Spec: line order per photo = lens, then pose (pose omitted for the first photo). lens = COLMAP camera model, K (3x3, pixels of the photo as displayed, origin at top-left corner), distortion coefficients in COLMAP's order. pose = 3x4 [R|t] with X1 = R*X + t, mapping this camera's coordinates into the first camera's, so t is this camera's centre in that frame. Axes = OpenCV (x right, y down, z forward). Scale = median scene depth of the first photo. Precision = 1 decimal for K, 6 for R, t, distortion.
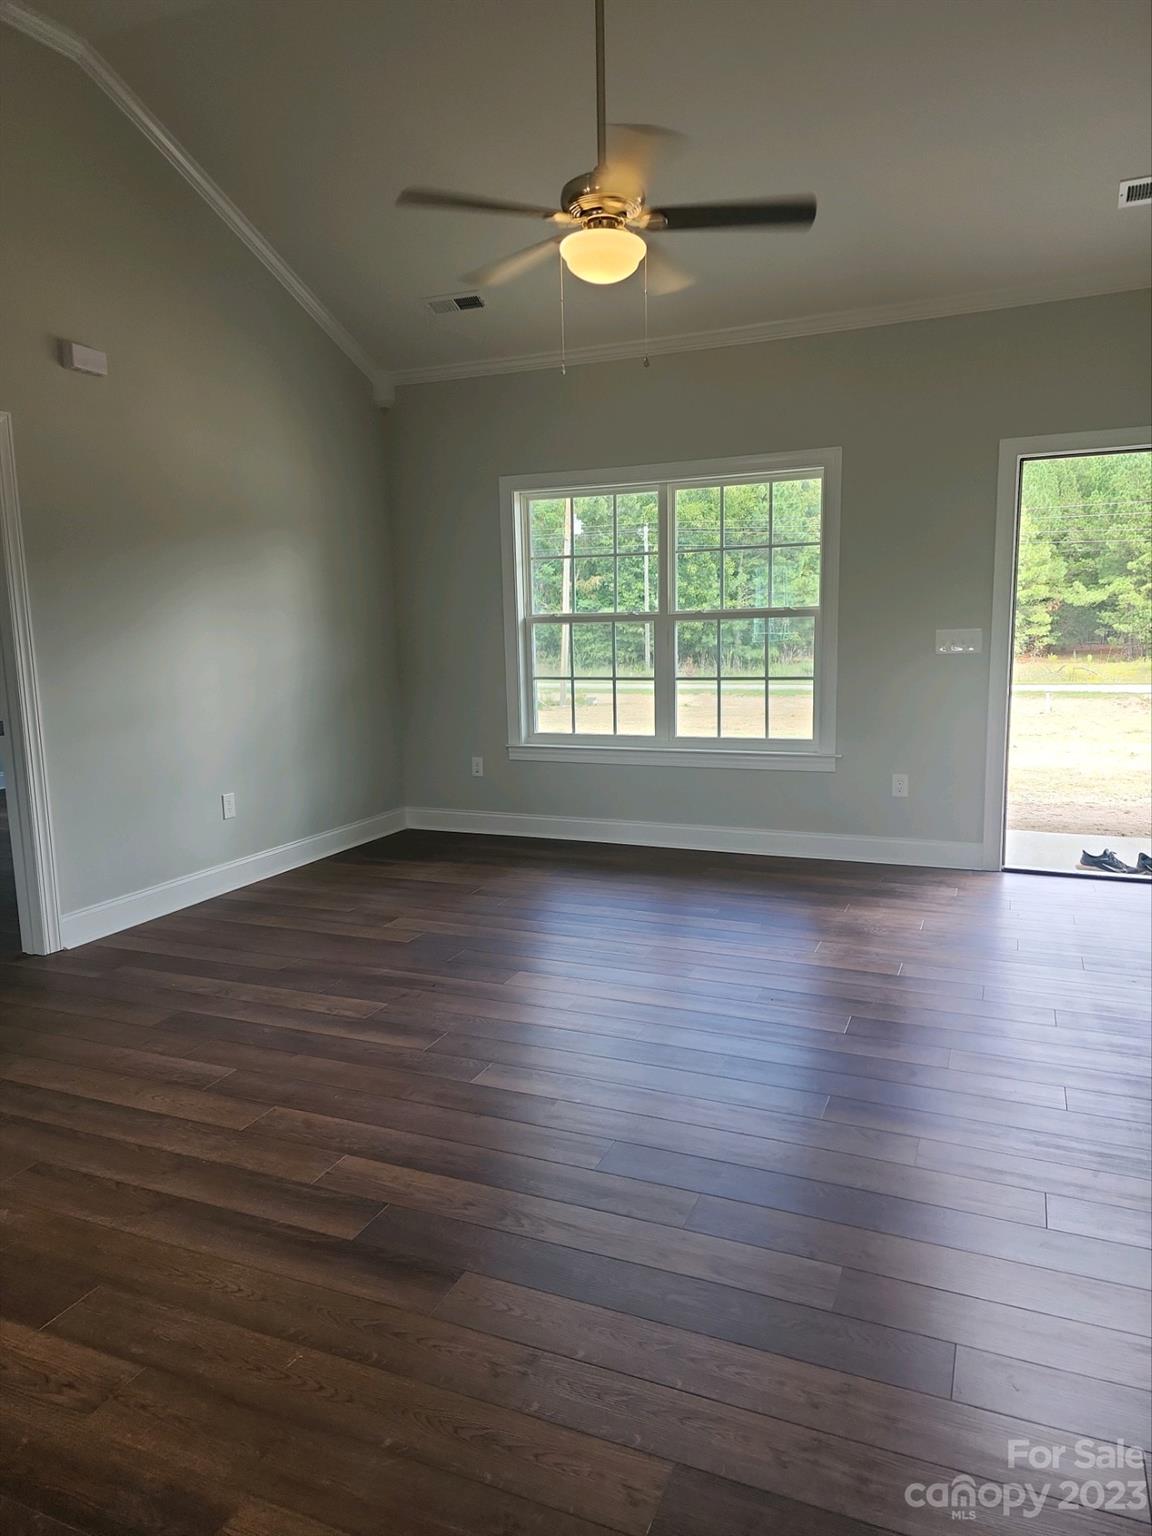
lens RADIAL K [[1024.8, 0, 571.5], [0, 1024.8, 772.3], [0, 0, 1]] dist [0.076801, -0.071846]
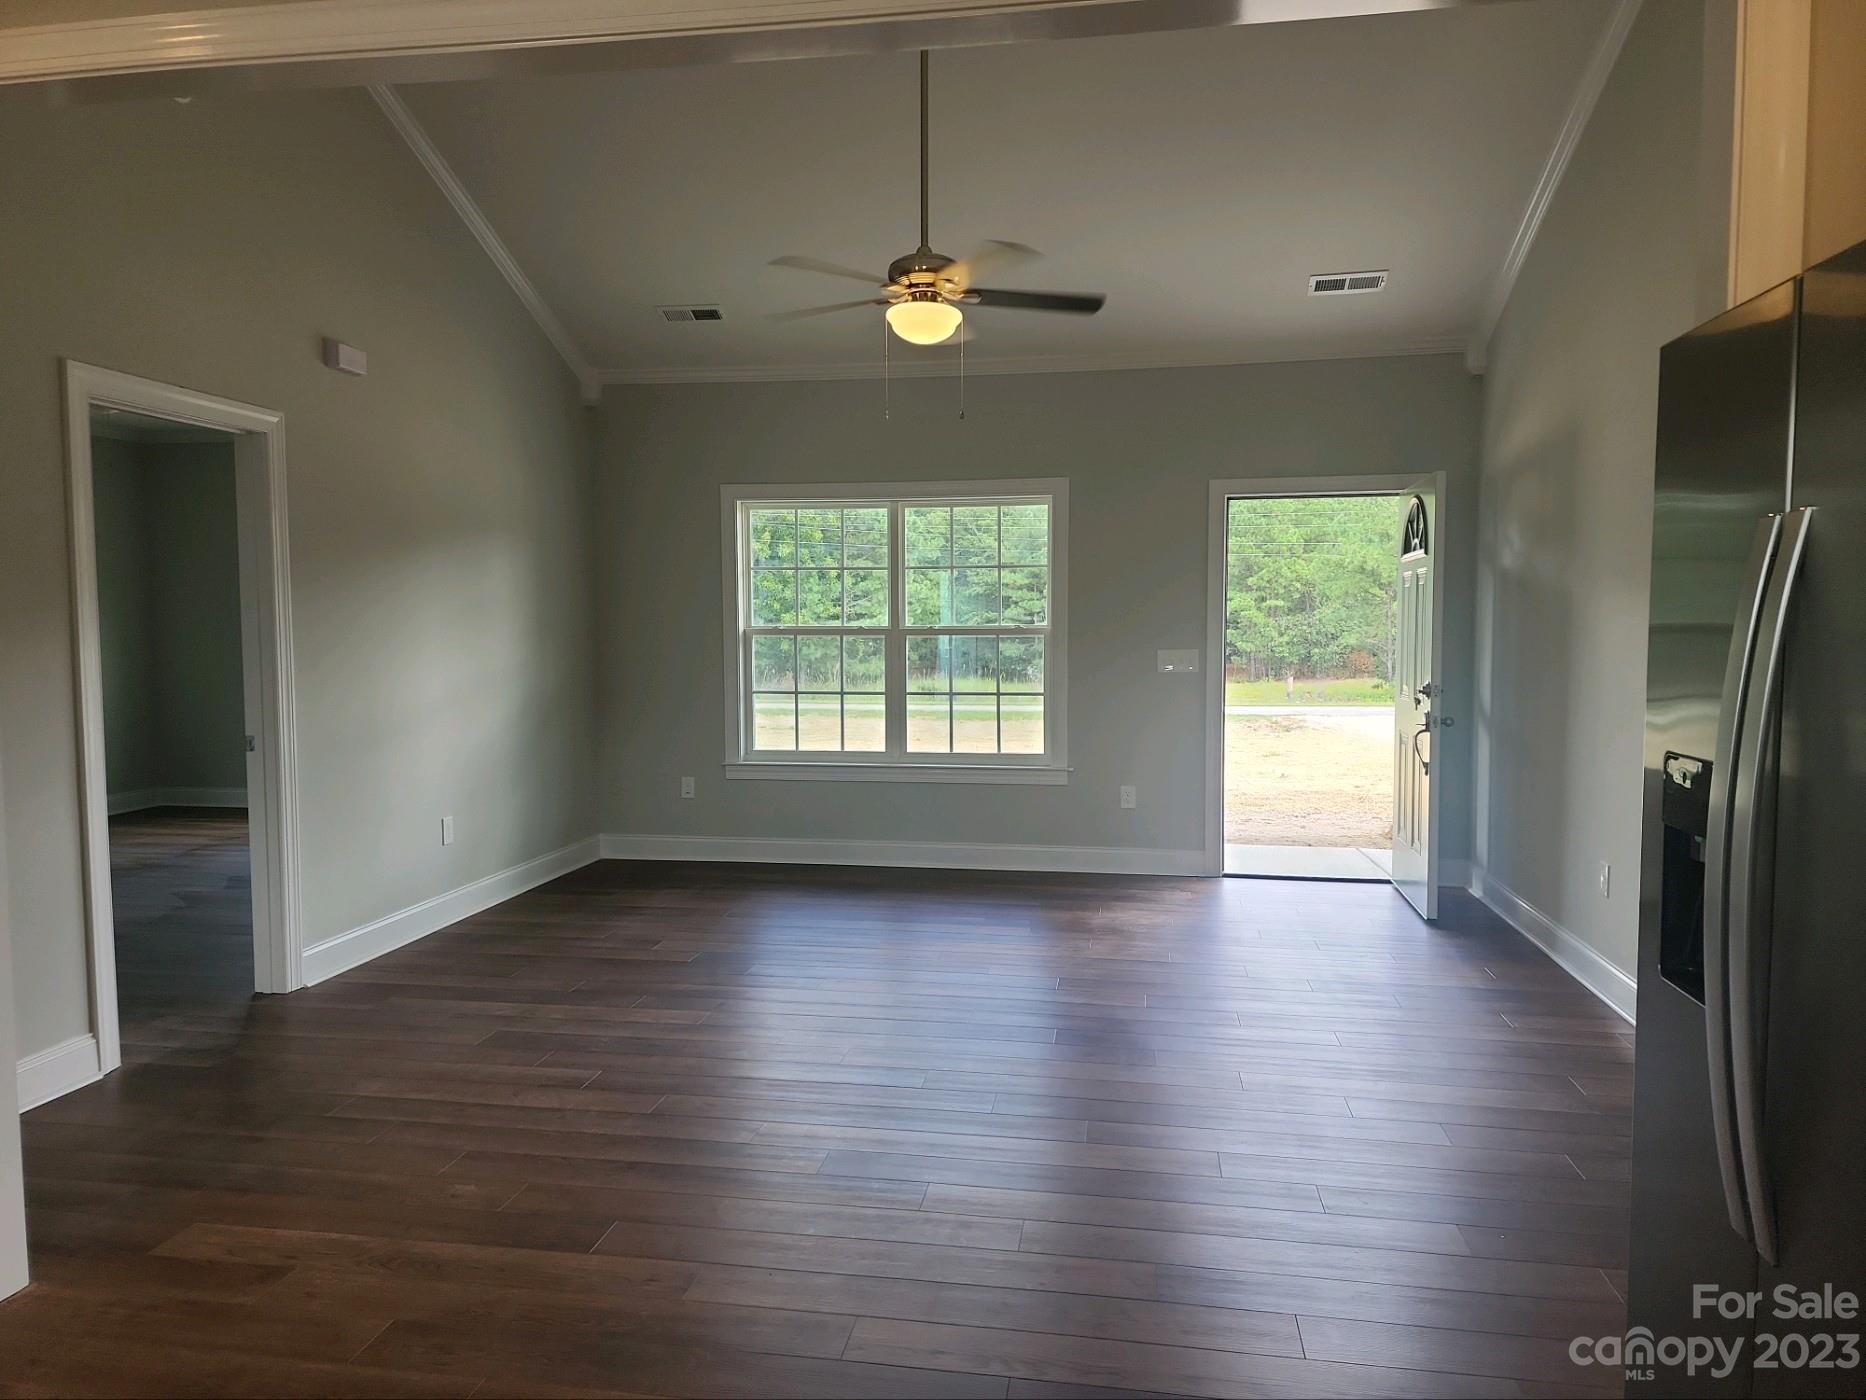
lens RADIAL K [[1245.0, 0, 934.1], [0, 1245.0, 701.8], [0, 0, 1]] dist [0.076801, -0.071846]
pose [[0.970207, 0.003252, 0.242256, -0.166554], [0.017952, 0.996196, -0.085269, 0.019548], [-0.241612, 0.087077, 0.966458, -0.166147]]
